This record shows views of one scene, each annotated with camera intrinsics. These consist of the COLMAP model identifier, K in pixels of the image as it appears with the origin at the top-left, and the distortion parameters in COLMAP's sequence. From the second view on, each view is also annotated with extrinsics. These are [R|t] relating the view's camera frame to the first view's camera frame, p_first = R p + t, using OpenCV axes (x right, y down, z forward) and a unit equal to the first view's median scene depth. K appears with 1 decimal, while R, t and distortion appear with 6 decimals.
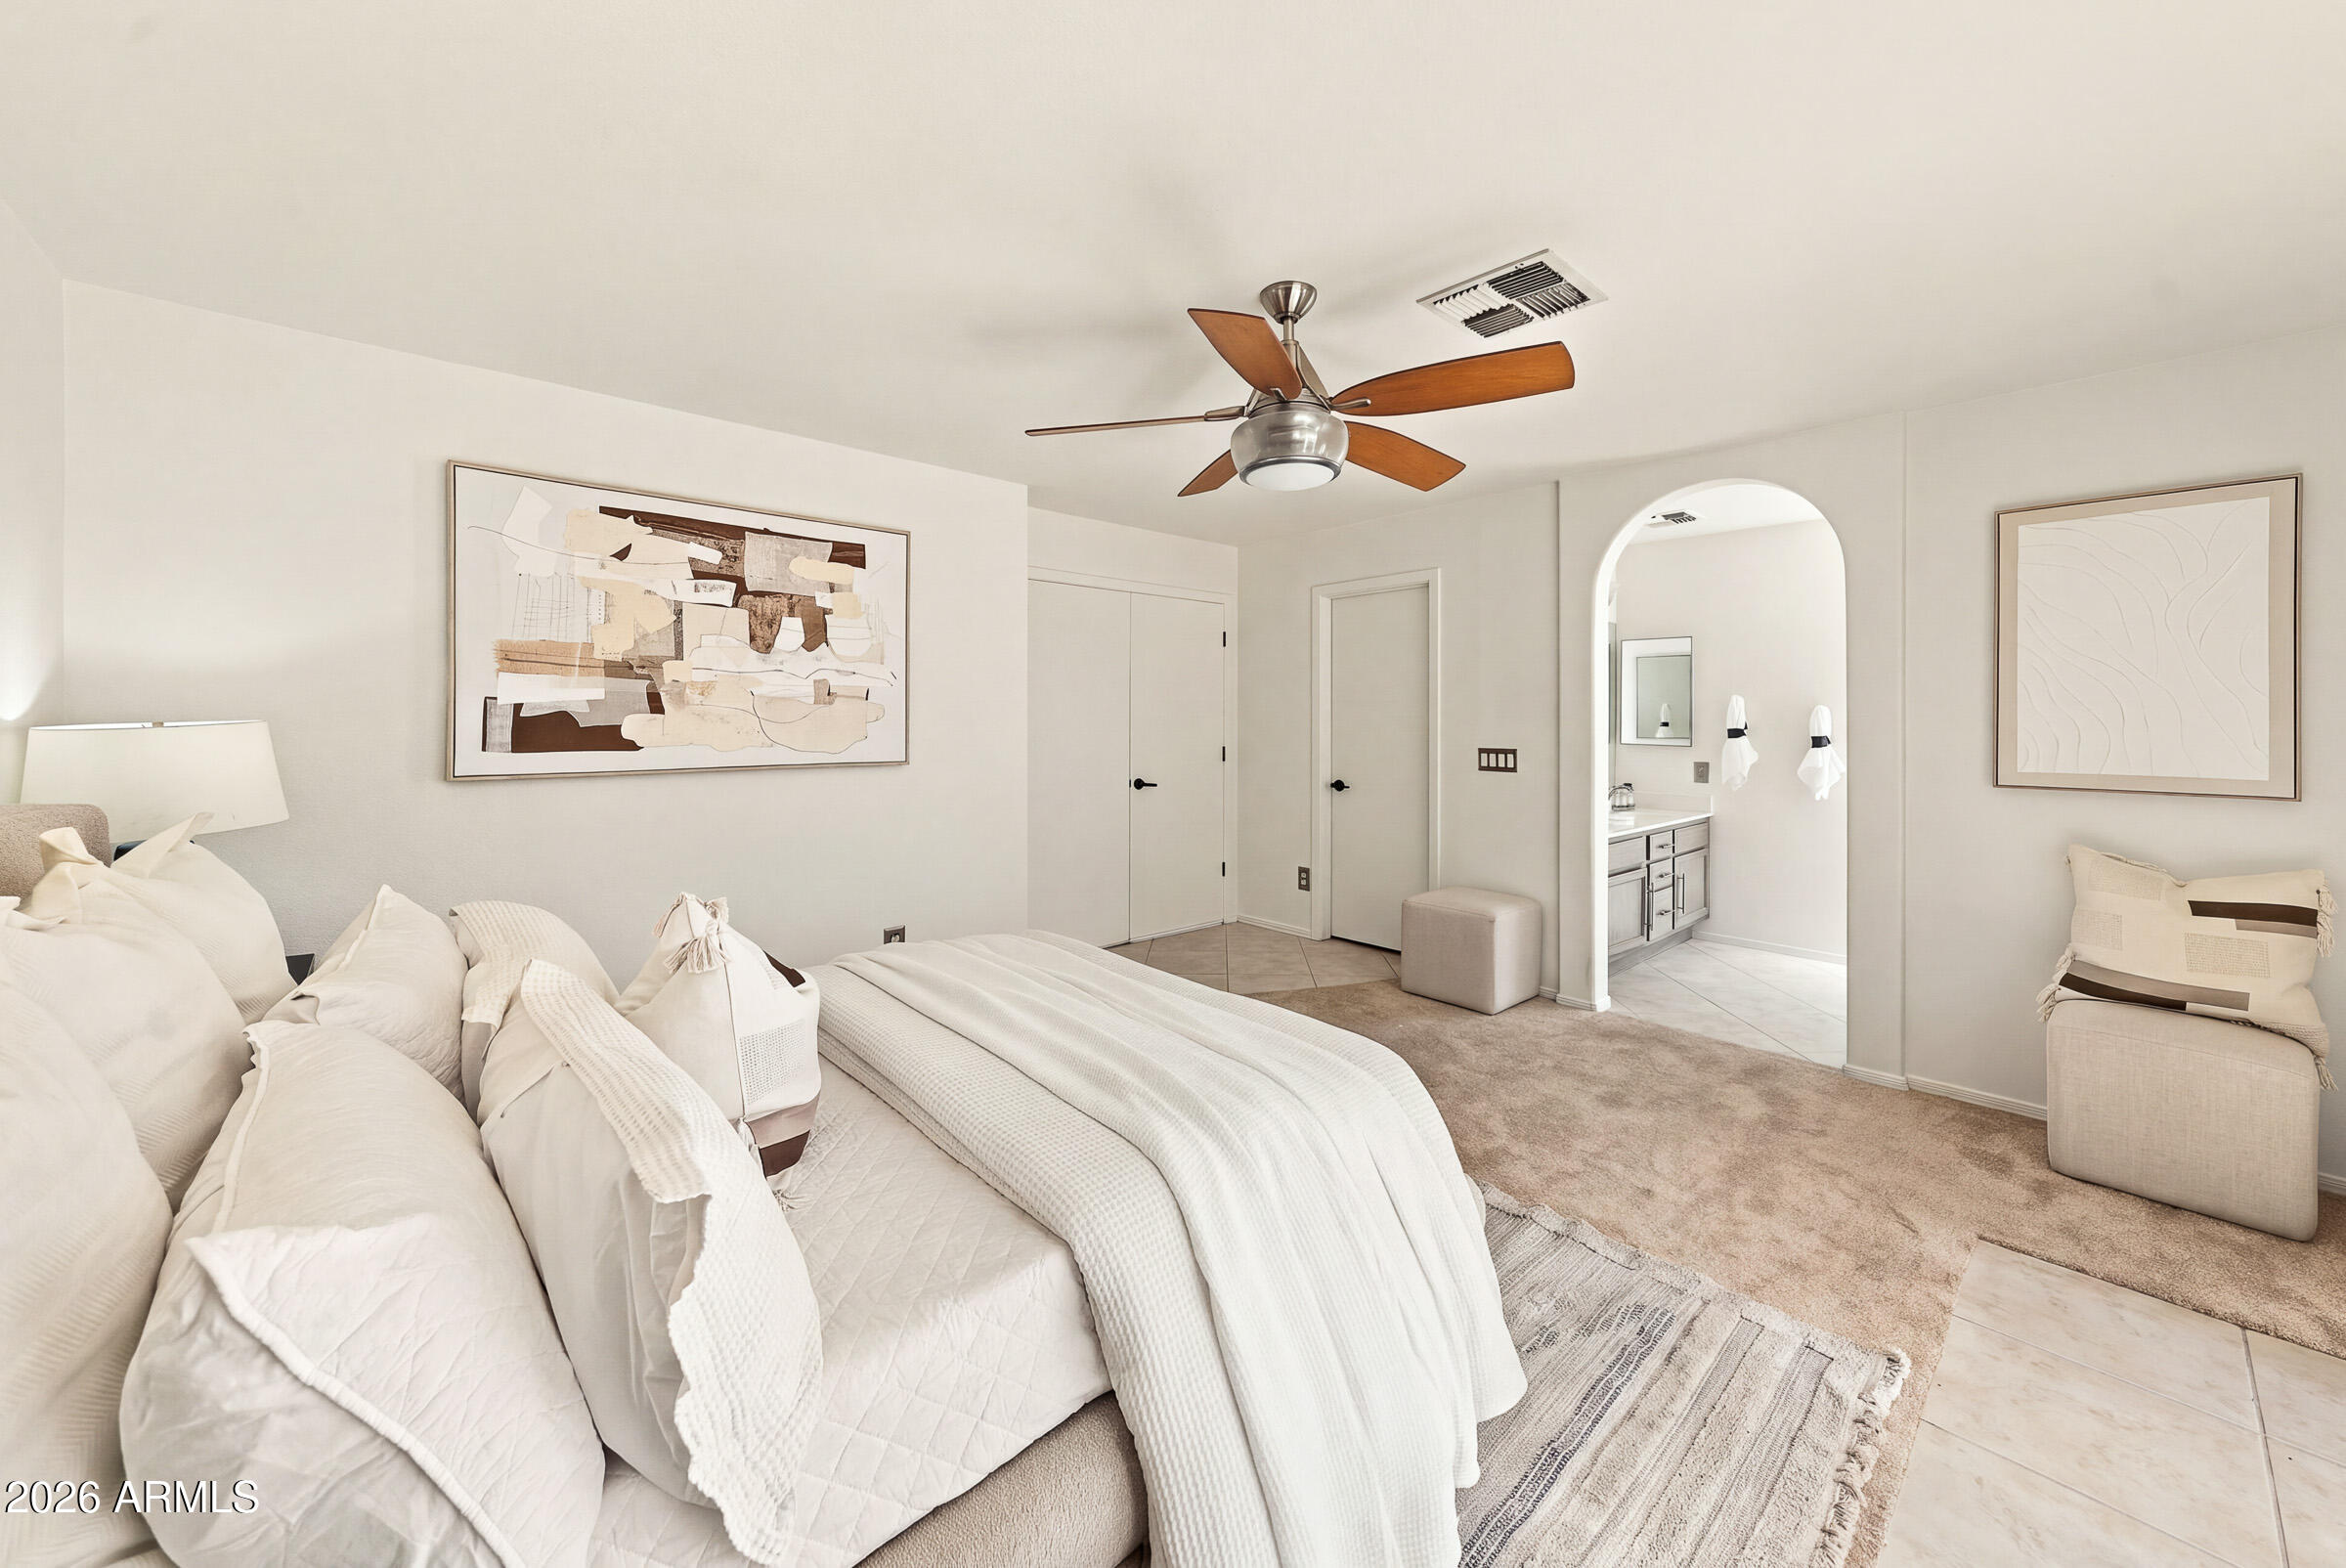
lens RADIAL K [[863.6, 0, 1208.1], [0, 863.6, 726.2], [0, 0, 1]] dist [-0.001811, -0.000122]
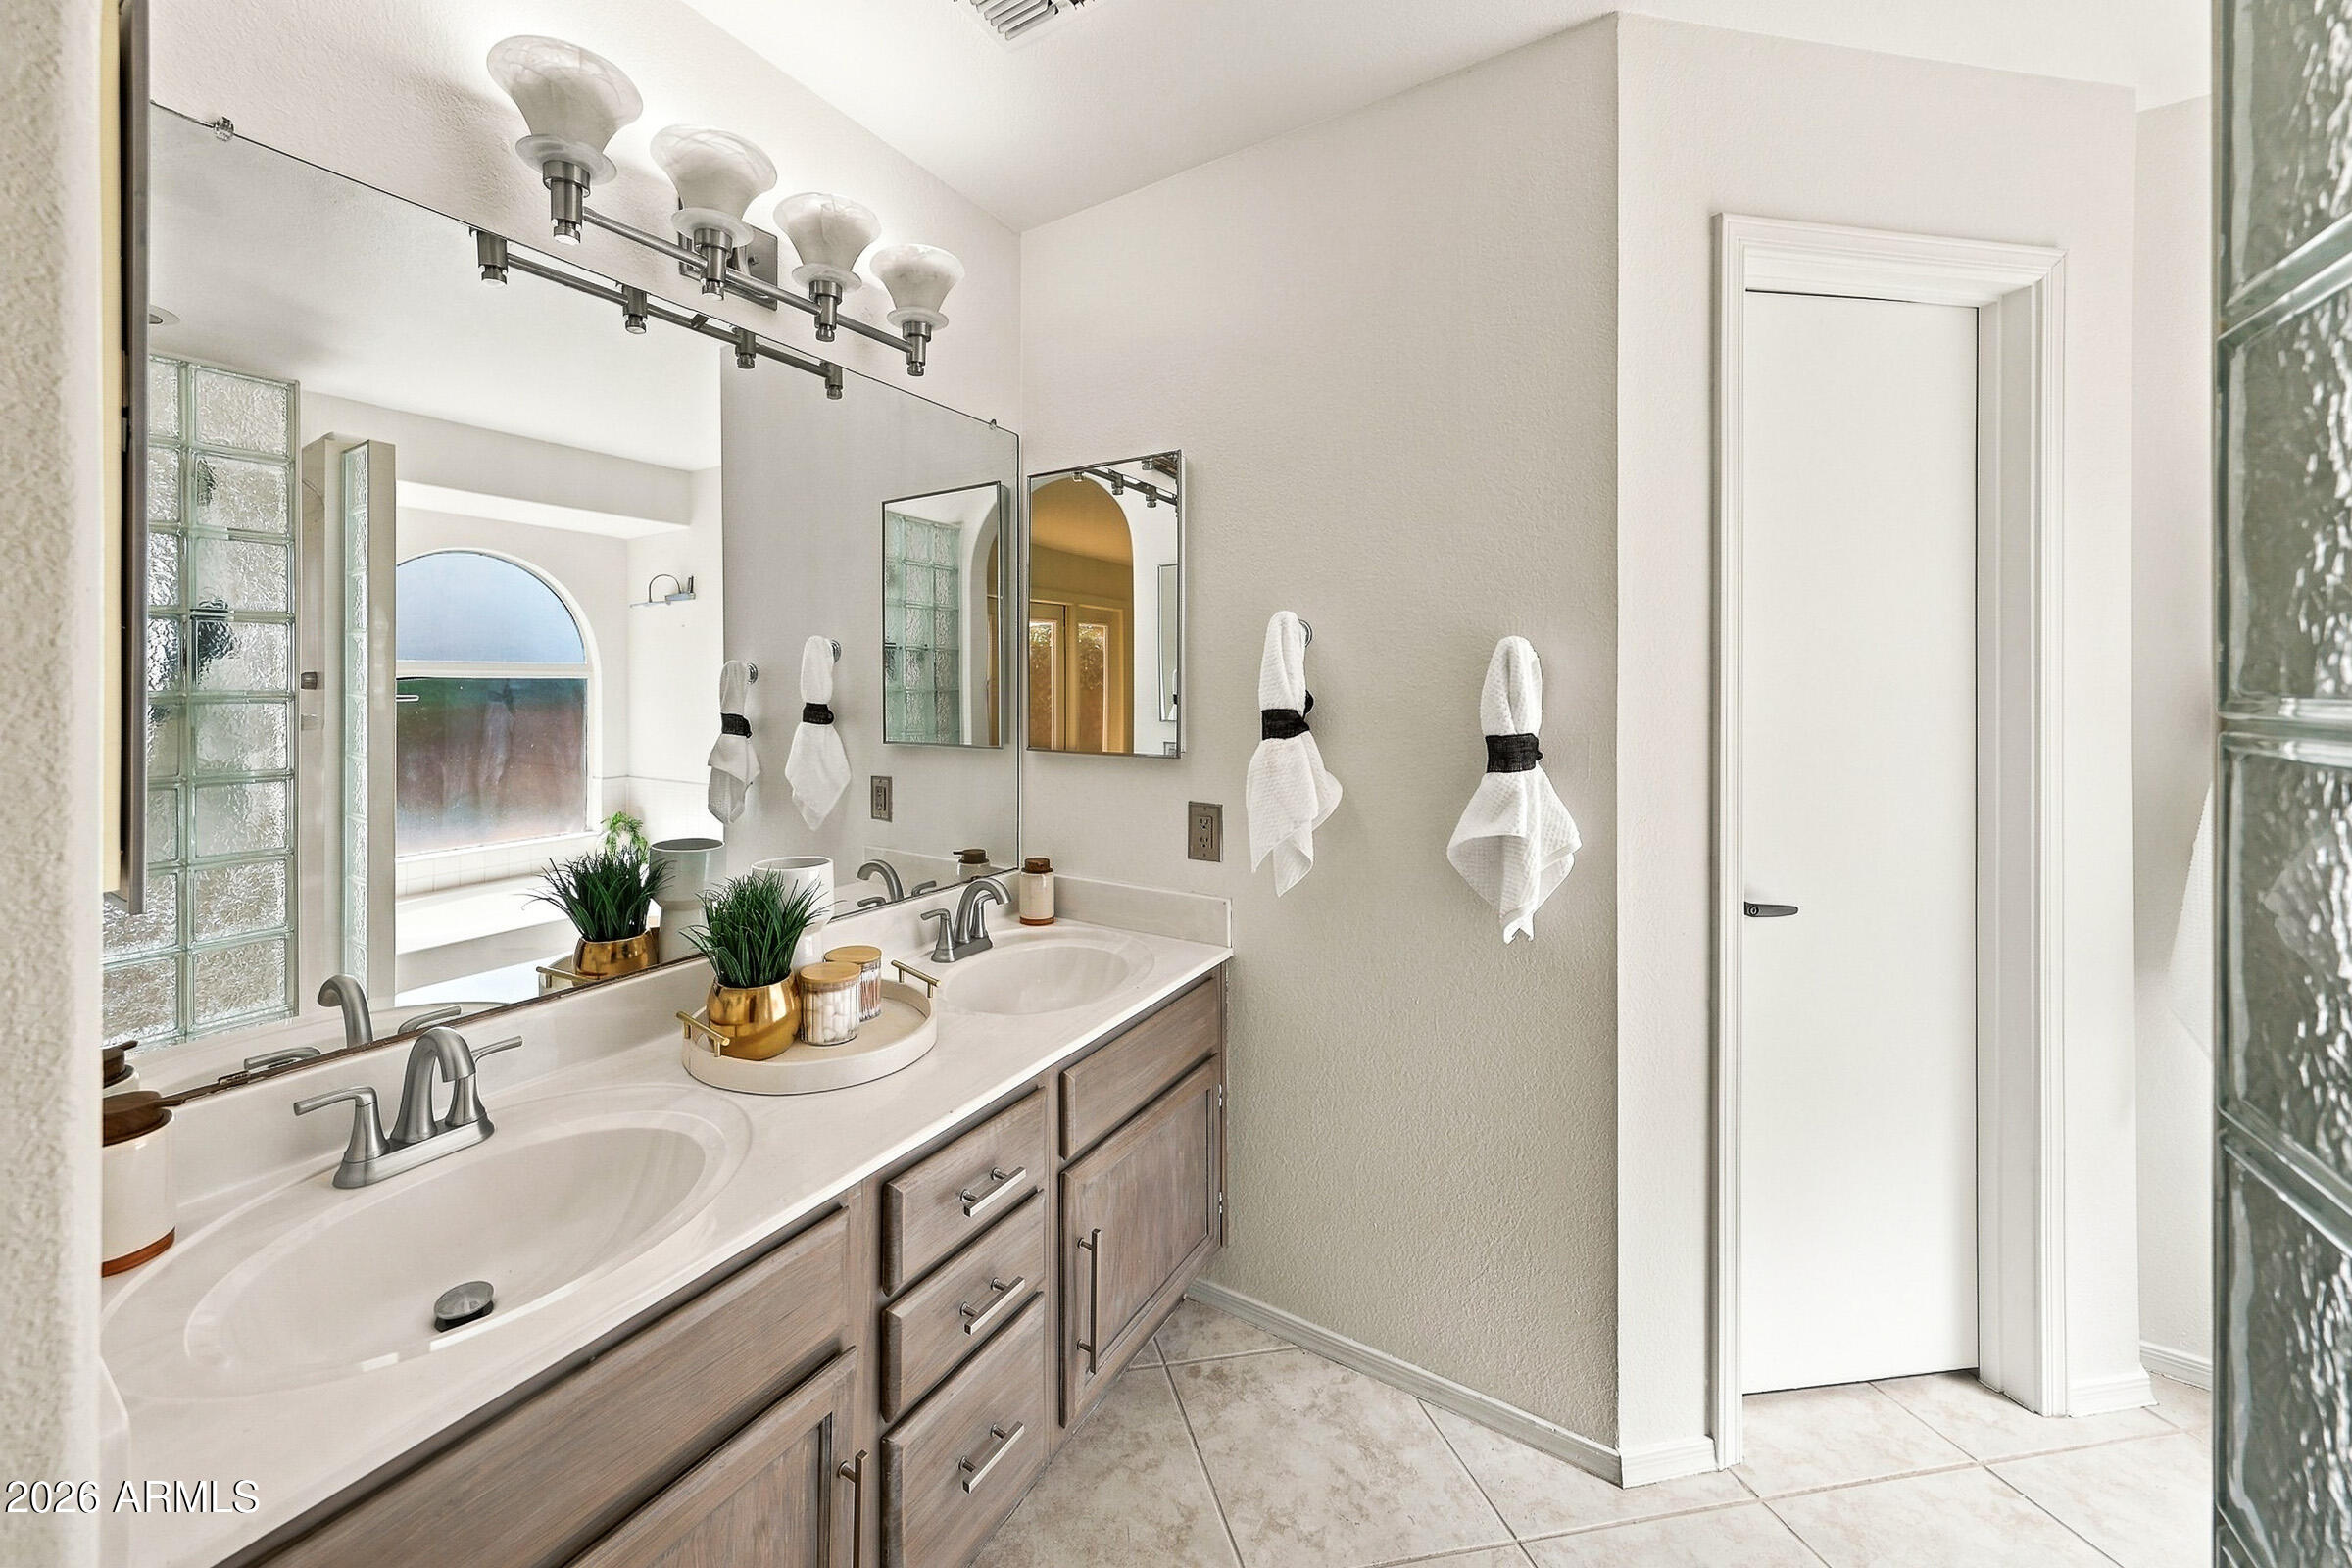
lens RADIAL K [[865.8, 0, 1098.4], [0, 865.8, 692.8], [0, 0, 1]] dist [-0.001811, -0.000122]
pose [[0.973642, -0.000490, 0.228082, 0.465590], [0.000962, 0.999998, -0.001960, -0.003209], [-0.228080, 0.002127, 0.973640, 0.690051]]
